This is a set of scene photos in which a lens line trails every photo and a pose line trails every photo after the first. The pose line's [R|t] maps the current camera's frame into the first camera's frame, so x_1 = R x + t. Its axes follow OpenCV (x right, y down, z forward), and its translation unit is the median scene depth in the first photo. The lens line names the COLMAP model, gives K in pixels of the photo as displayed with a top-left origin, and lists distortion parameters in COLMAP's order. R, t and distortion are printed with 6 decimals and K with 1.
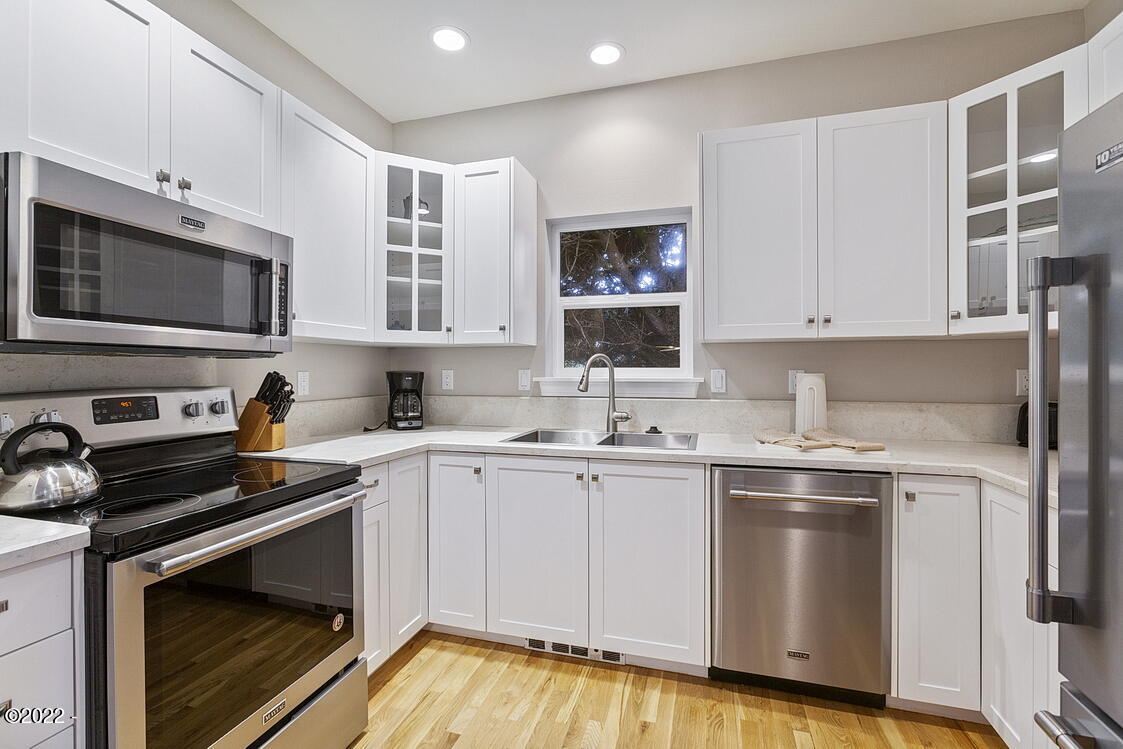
lens RADIAL K [[501.7, 0, 538.9], [0, 501.7, 372.5], [0, 0, 1]] dist [0.002074, 0.003103]
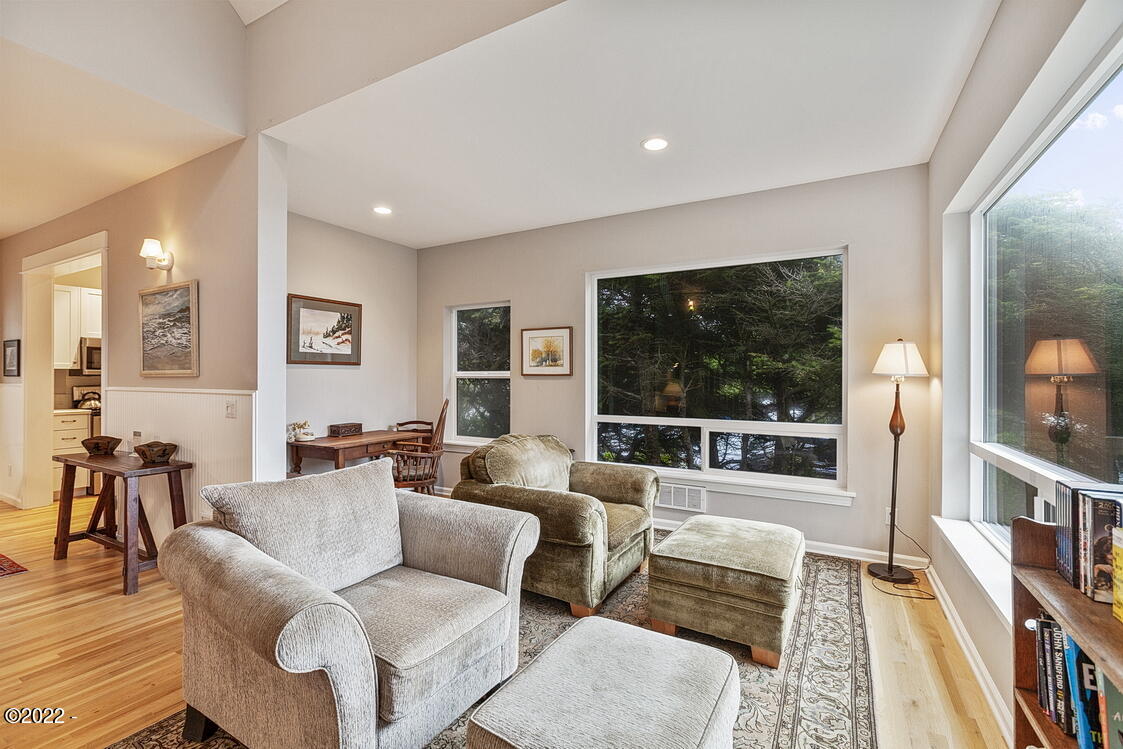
lens RADIAL K [[499.2, 0, 556.1], [0, 499.2, 373.8], [0, 0, 1]] dist [-0.003891, 0.004375]
pose [[0.982303, 0.002265, -0.187287, 2.421297], [-0.004001, 0.999952, -0.008893, -0.024974], [0.187258, 0.009485, 0.982265, -1.605231]]
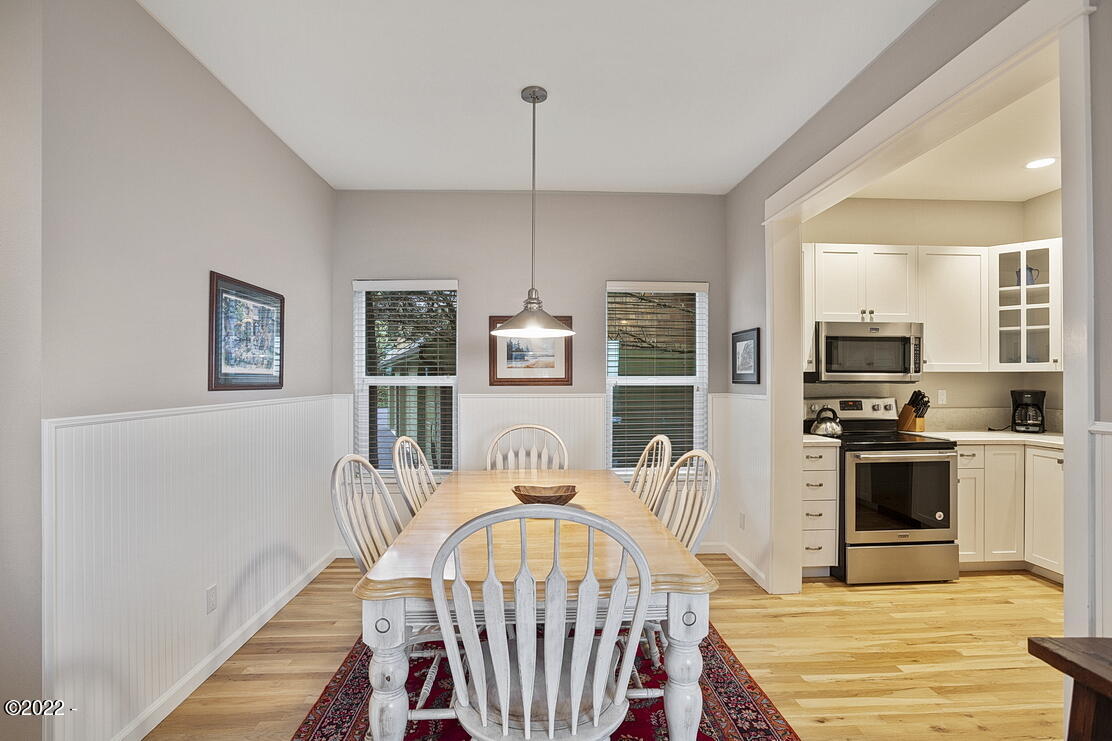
lens RADIAL K [[540.1, 0, 561.8], [0, 540.1, 374.8], [0, 0, 1]] dist [-0.033719, 0.003510]
pose [[0.375942, -0.005187, -0.926629, 0.782882], [-0.005674, 0.999953, -0.007899, -0.034655], [0.926626, 0.008227, 0.375895, -0.944082]]
